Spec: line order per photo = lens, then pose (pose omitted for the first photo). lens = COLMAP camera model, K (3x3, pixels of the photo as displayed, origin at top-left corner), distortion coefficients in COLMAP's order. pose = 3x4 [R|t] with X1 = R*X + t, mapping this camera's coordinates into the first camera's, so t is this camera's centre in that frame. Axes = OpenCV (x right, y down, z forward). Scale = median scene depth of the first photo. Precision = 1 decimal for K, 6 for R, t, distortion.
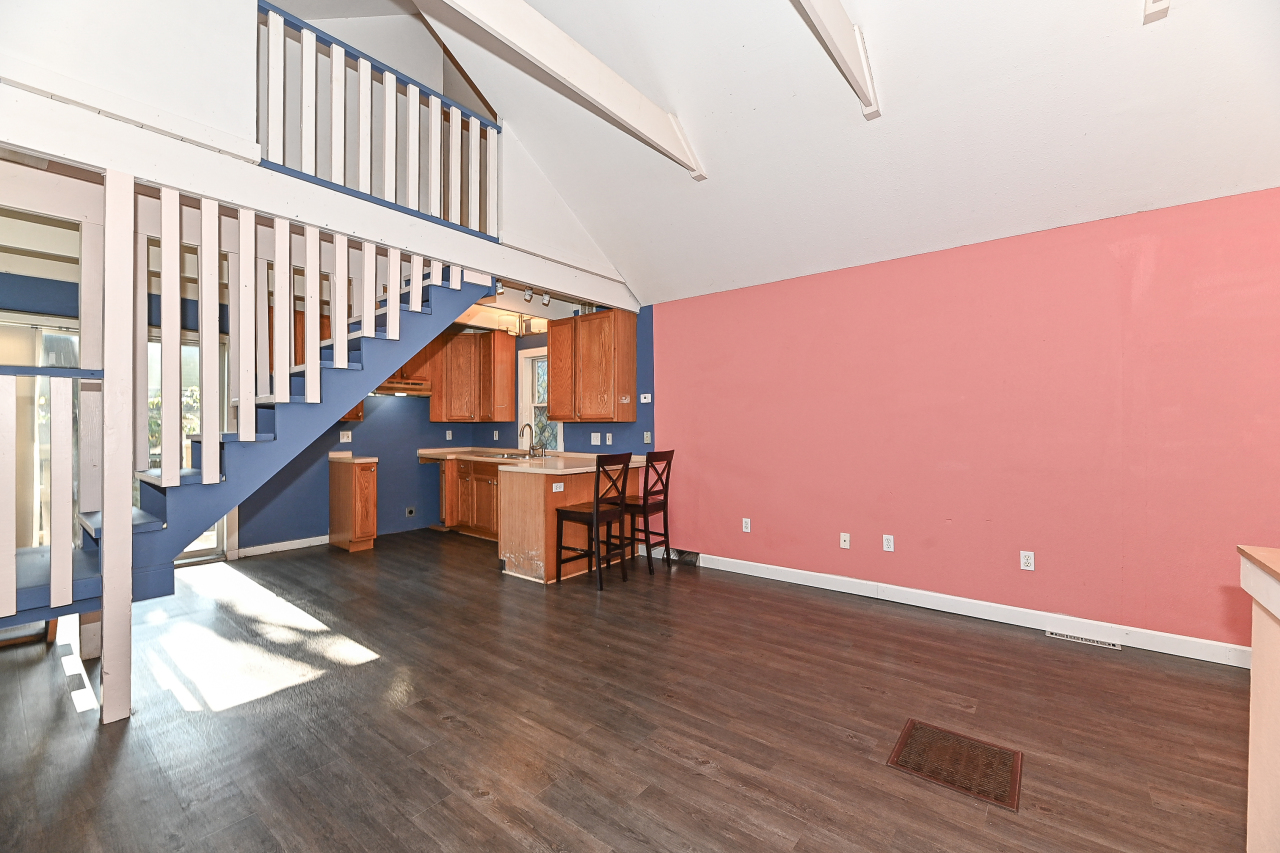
lens RADIAL K [[514.7, 0, 635.3], [0, 514.7, 427.1], [0, 0, 1]] dist [0.000993, -0.001858]
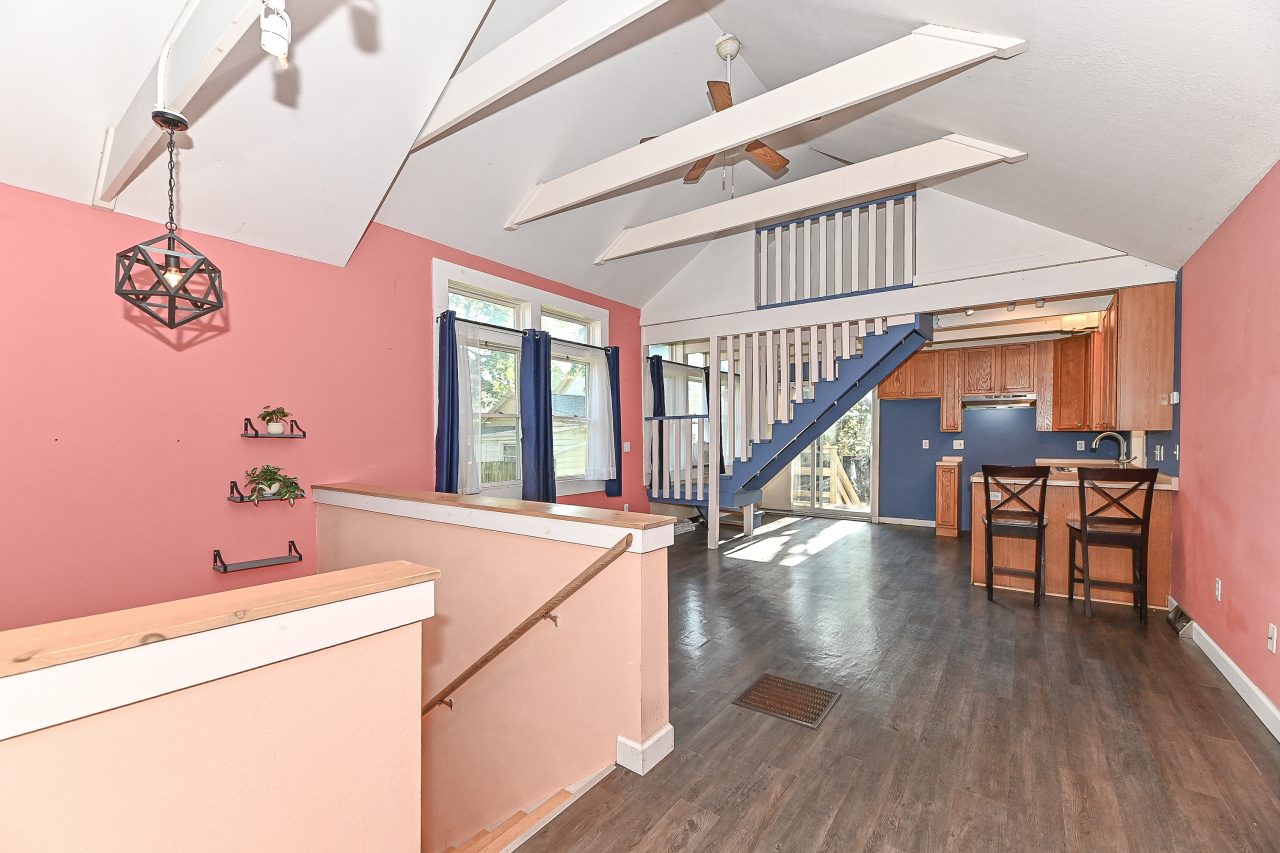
lens RADIAL K [[514.7, 0, 646.8], [0, 514.7, 445.8], [0, 0, 1]] dist [0.000993, -0.001858]
pose [[0.076080, 0.022307, -0.996852, 1.000284], [-0.005662, 0.999743, 0.021940, -0.001659], [0.997086, 0.003975, 0.076187, 0.298994]]
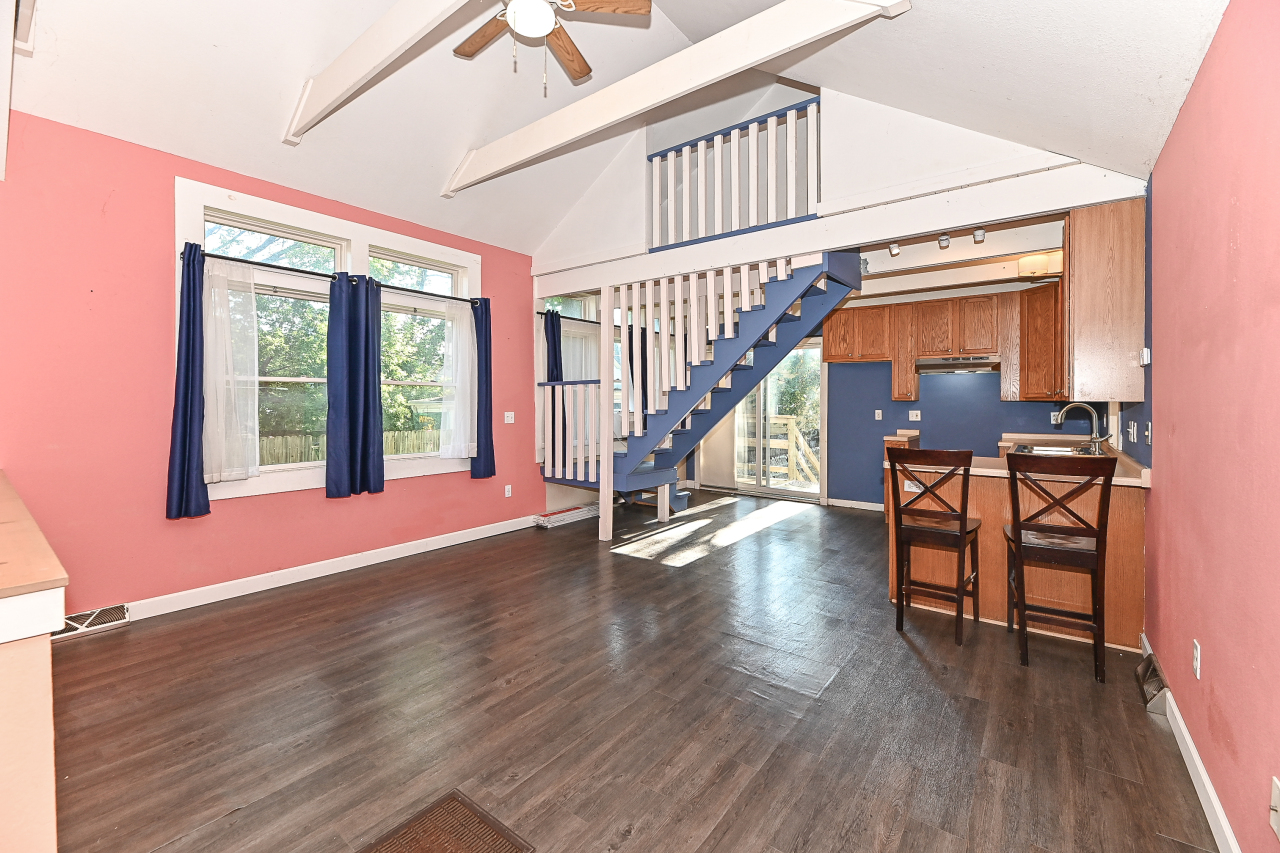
lens RADIAL K [[514.7, 0, 645.0], [0, 514.7, 401.4], [0, 0, 1]] dist [0.000993, -0.001858]
pose [[0.055116, 0.002640, -0.998476, 0.746105], [-0.008754, 0.999959, 0.002161, -0.011981], [0.998442, 0.008622, 0.055137, 0.679735]]
